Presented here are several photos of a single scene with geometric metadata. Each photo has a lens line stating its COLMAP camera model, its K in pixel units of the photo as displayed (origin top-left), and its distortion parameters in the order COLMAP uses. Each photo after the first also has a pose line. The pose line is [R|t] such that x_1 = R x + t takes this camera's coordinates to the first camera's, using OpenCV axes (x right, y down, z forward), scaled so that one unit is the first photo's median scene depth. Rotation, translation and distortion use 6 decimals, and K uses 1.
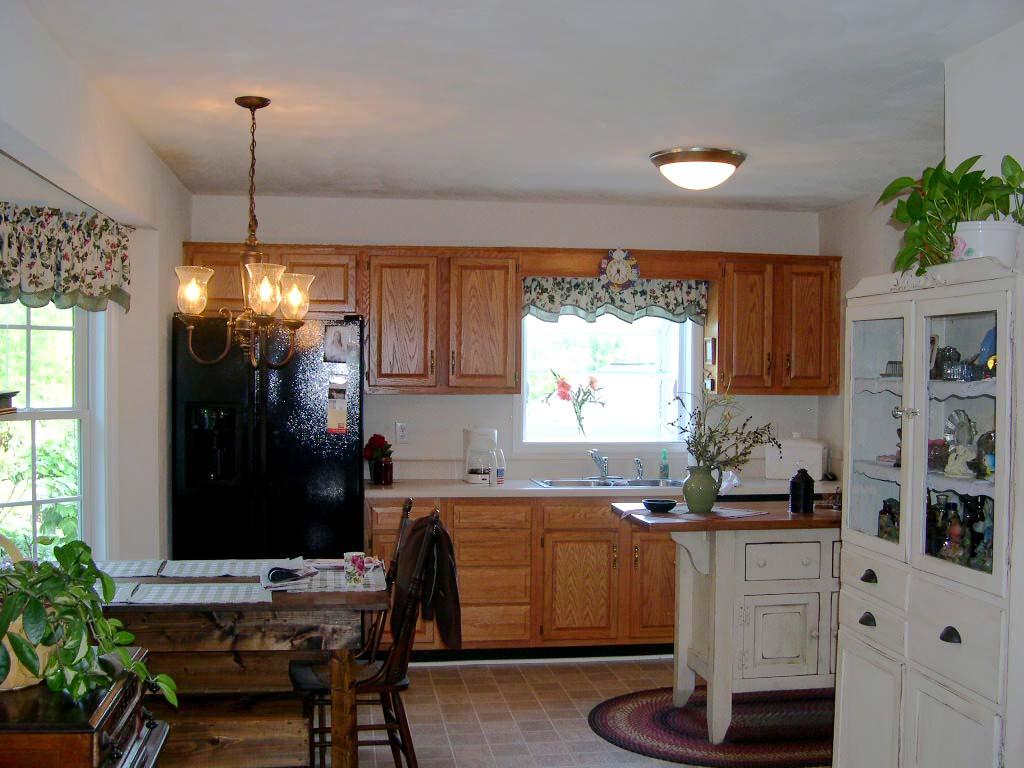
lens RADIAL K [[1166.2, 0, 515.5], [0, 1166.2, 384.7], [0, 0, 1]] dist [-0.206450, 0.239883]
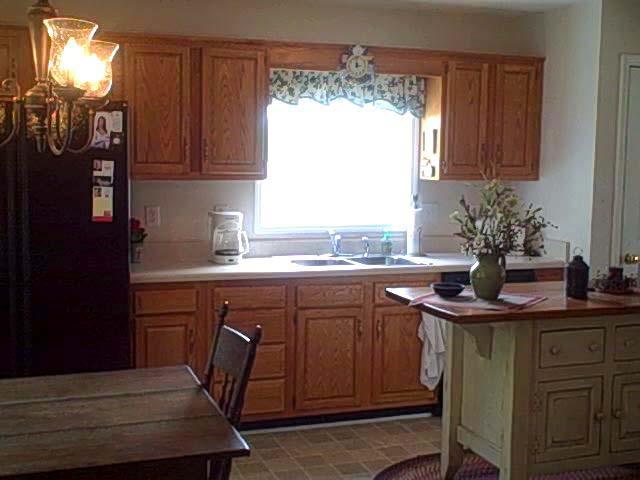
lens RADIAL K [[821.1, 0, 319.9], [0, 821.1, 230.2], [0, 0, 1]] dist [0.005755, 0.033977]
pose [[0.980220, -0.011050, 0.197601, -0.100029], [-0.004673, 0.996869, 0.078928, -0.005777], [-0.197854, -0.078290, 0.977100, 0.255080]]
